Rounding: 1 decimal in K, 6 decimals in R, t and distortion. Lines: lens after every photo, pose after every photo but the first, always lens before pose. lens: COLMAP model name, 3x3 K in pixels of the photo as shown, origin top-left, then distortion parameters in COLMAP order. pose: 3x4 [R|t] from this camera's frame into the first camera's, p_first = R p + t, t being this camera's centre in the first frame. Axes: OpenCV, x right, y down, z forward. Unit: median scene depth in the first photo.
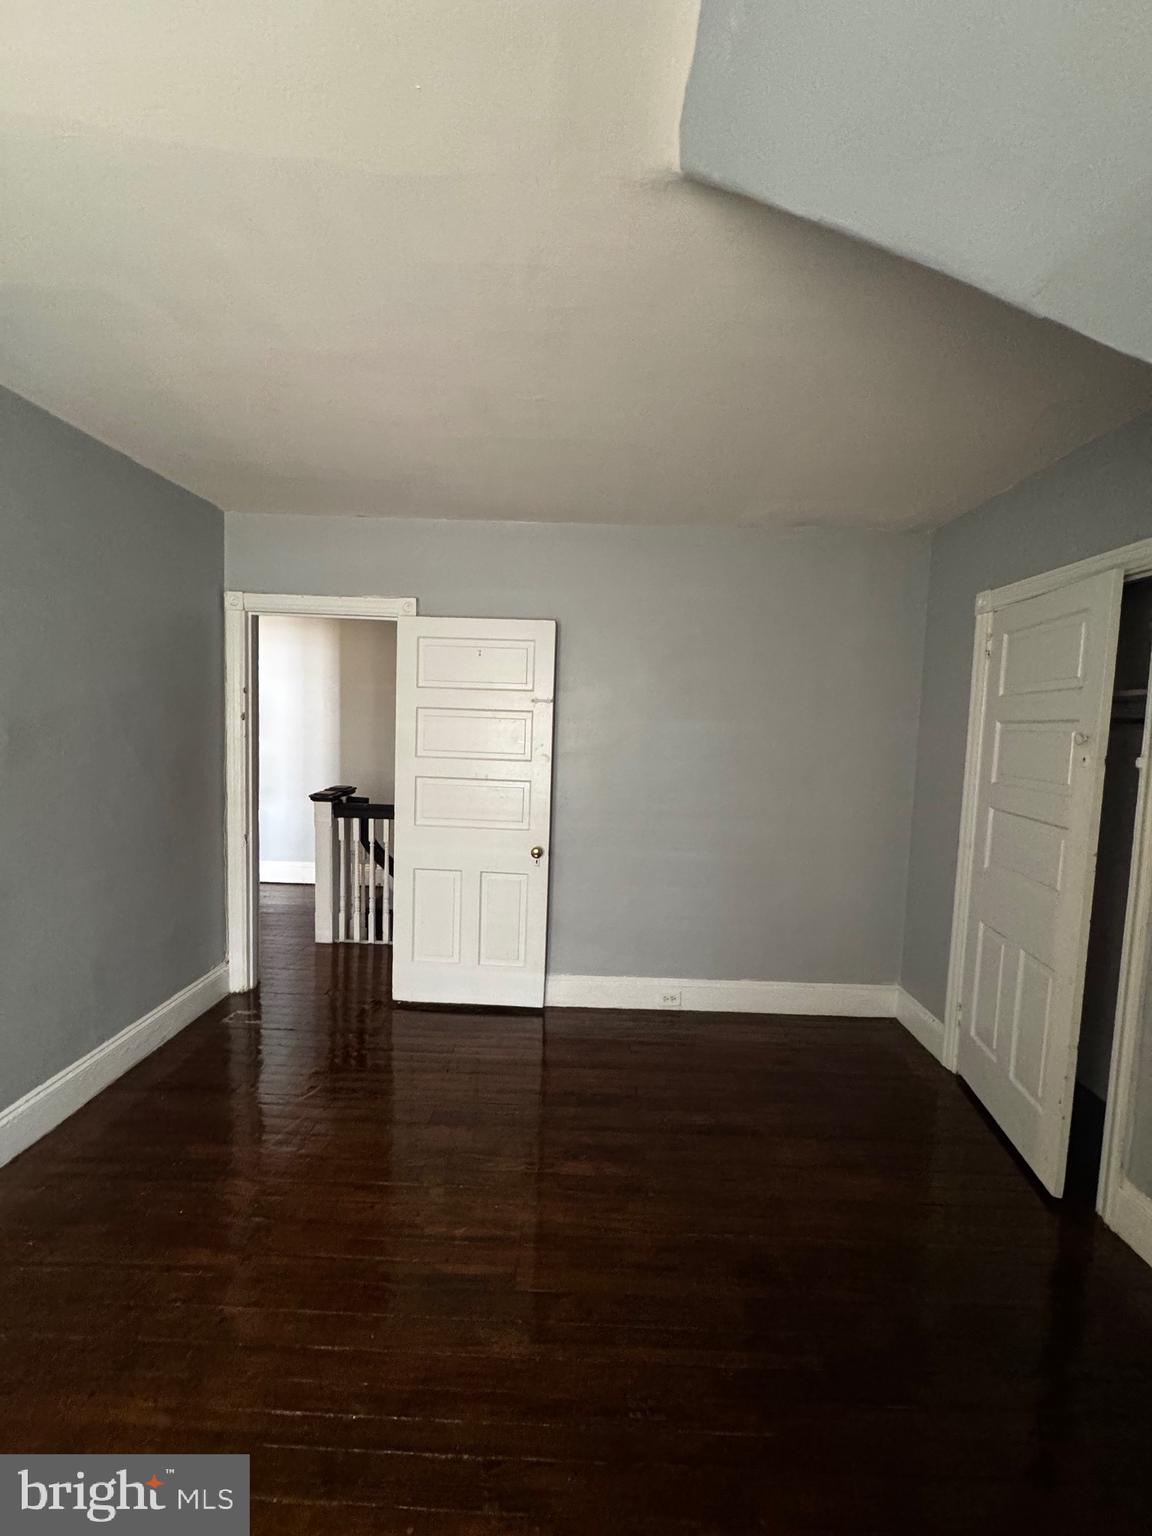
lens RADIAL K [[609.4, 0, 576.0], [0, 609.4, 768.0], [0, 0, 1]] dist [-0.002967, 0.000246]
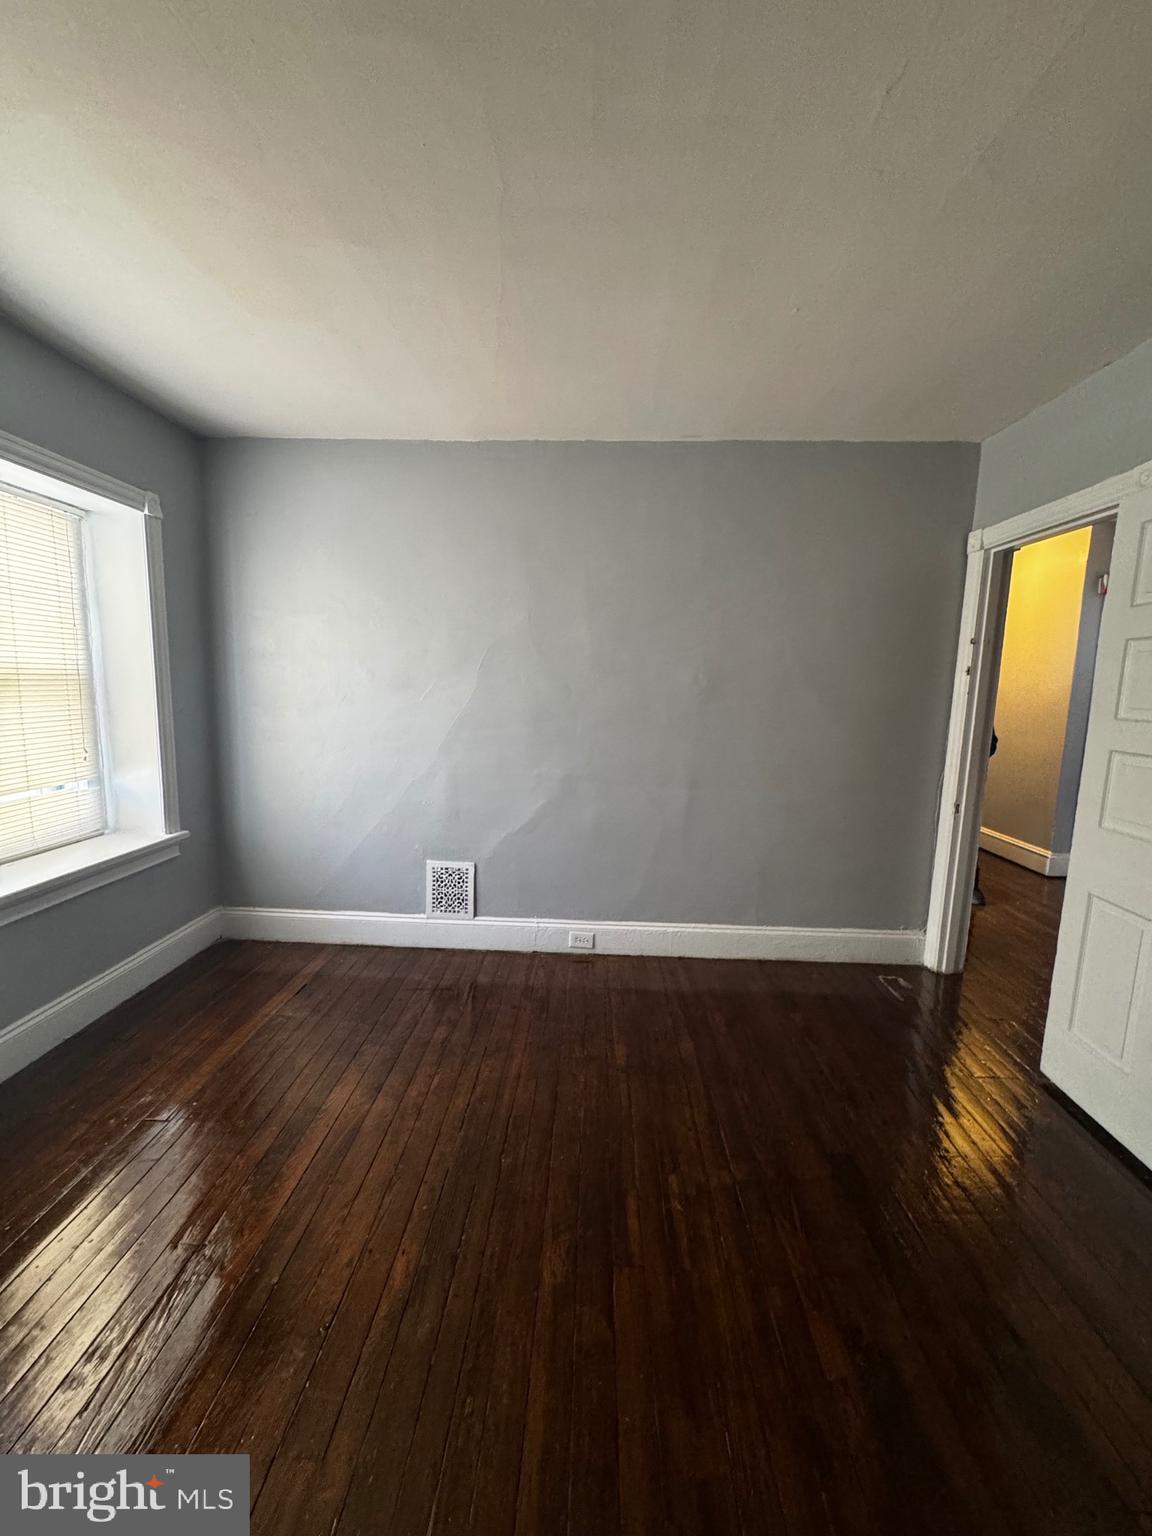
lens RADIAL K [[609.4, 0, 576.0], [0, 609.4, 768.0], [0, 0, 1]] dist [-0.002967, 0.000246]
pose [[-0.013150, 0.100085, -0.994892, 0.421698], [-0.103006, 0.989549, 0.100909, 0.029803], [0.994594, 0.103807, -0.002703, 0.515112]]
